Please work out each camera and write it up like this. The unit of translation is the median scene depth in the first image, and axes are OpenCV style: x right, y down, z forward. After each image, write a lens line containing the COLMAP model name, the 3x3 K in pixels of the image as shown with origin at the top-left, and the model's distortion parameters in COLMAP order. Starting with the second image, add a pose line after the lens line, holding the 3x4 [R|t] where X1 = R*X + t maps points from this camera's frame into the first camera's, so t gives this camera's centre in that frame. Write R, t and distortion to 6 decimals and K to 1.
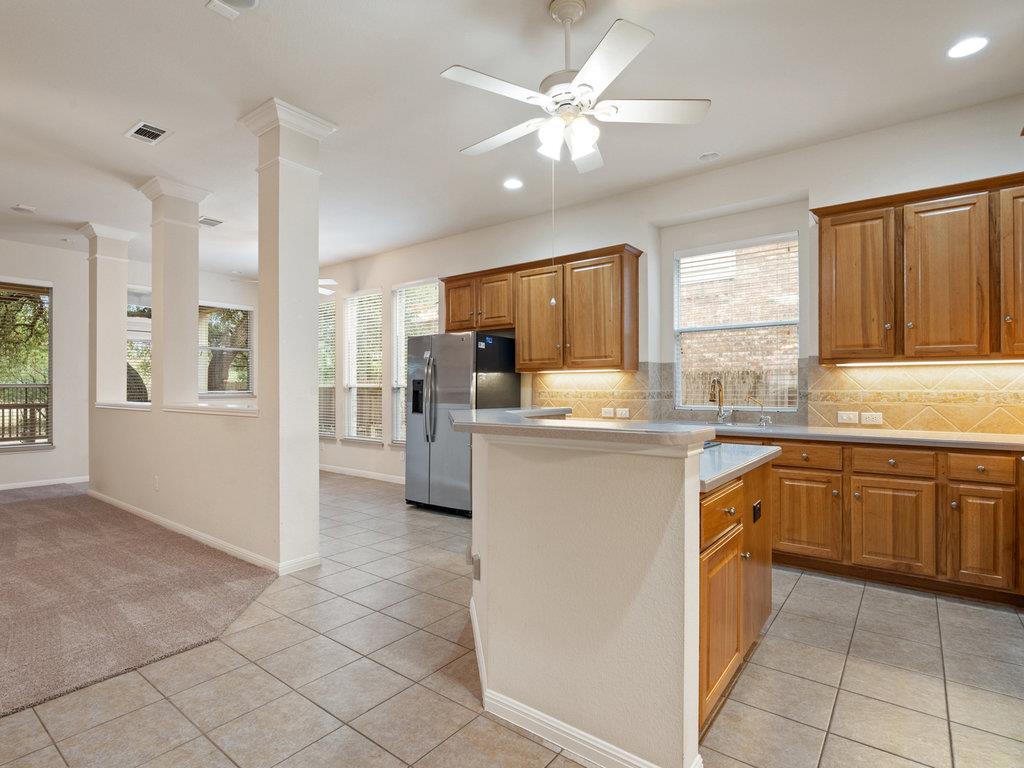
lens RADIAL K [[527.4, 0, 507.3], [0, 527.4, 385.9], [0, 0, 1]] dist [0.009555, -0.010600]
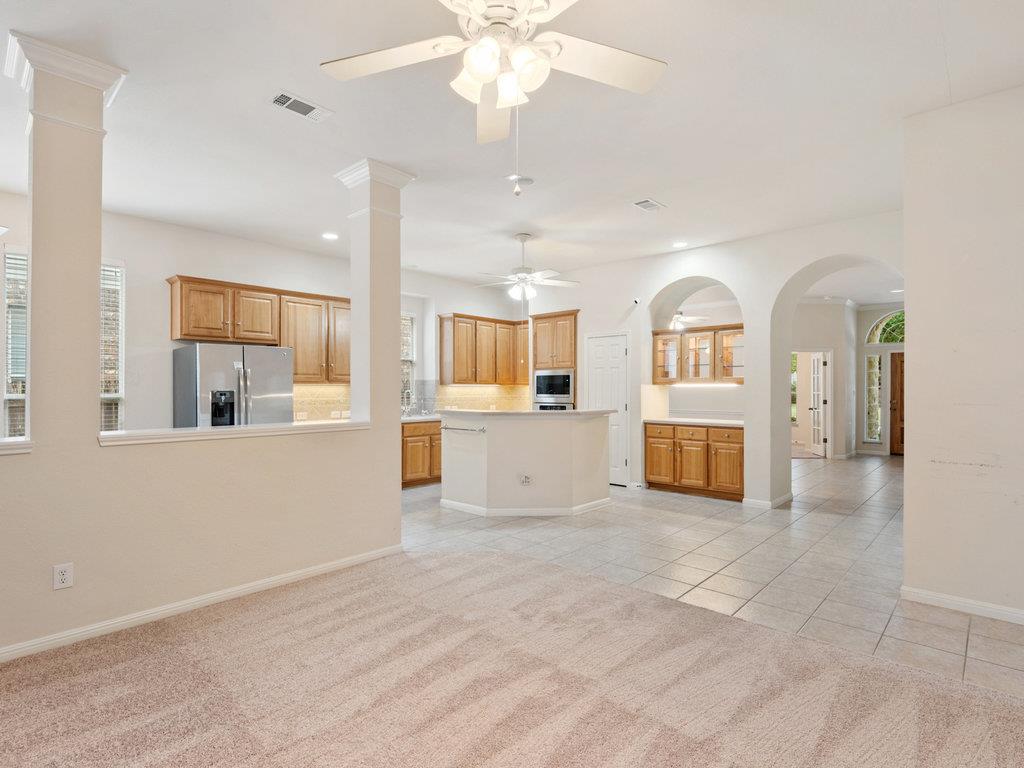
lens RADIAL K [[527.4, 0, 500.7], [0, 527.4, 388.4], [0, 0, 1]] dist [0.009555, -0.010600]
pose [[0.095553, -0.002085, 0.995422, -1.480660], [-0.008321, 0.999961, 0.002893, -0.032759], [-0.995390, -0.008559, 0.095532, 0.580850]]
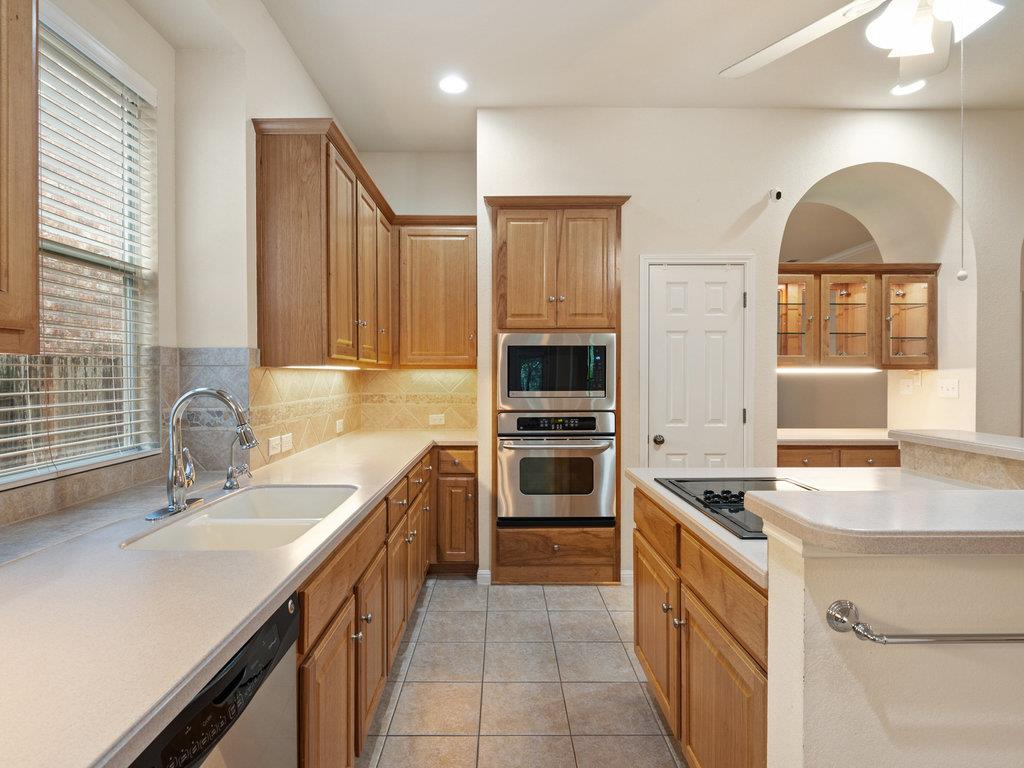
lens RADIAL K [[527.4, 0, 503.0], [0, 527.4, 375.3], [0, 0, 1]] dist [0.009555, -0.010600]
pose [[-0.614003, -0.001582, 0.789302, -0.047821], [-0.006724, 0.999972, -0.003226, -0.027199], [-0.789275, -0.007289, -0.613997, 1.178537]]
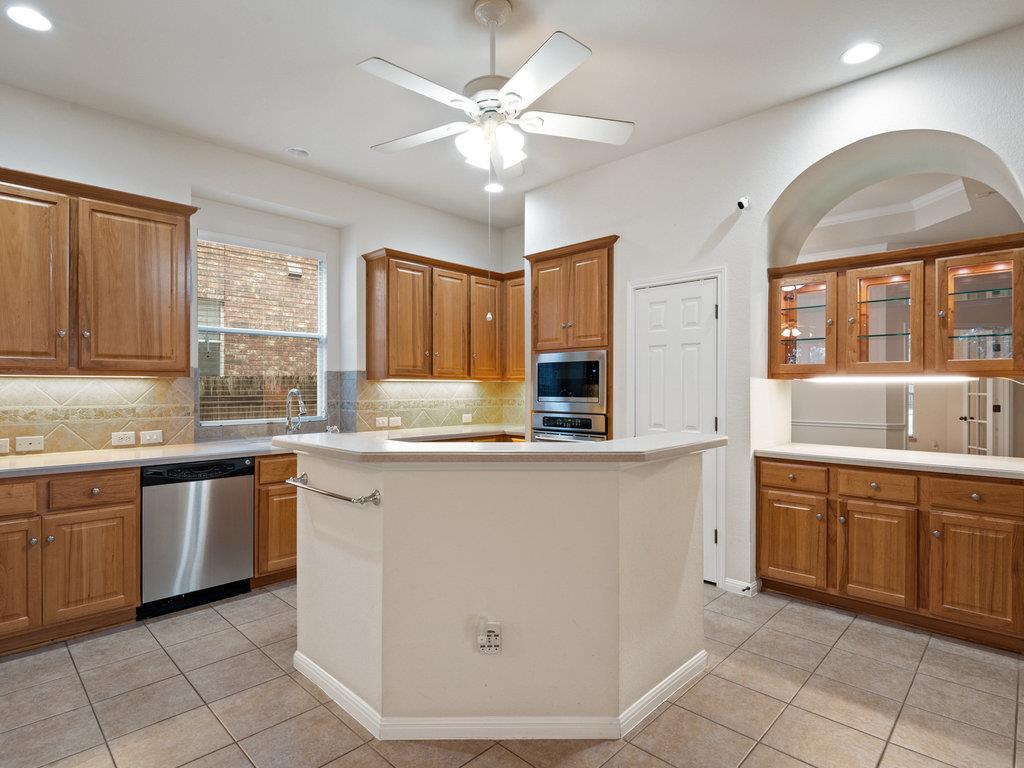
lens RADIAL K [[532.5, 0, 502.3], [0, 532.5, 387.5], [0, 0, 1]] dist [-0.009712, -0.002354]
pose [[0.118735, -0.001859, 0.992924, -0.553590], [-0.009570, 0.999950, 0.003016, -0.027485], [-0.992880, -0.009860, 0.118711, 0.577279]]
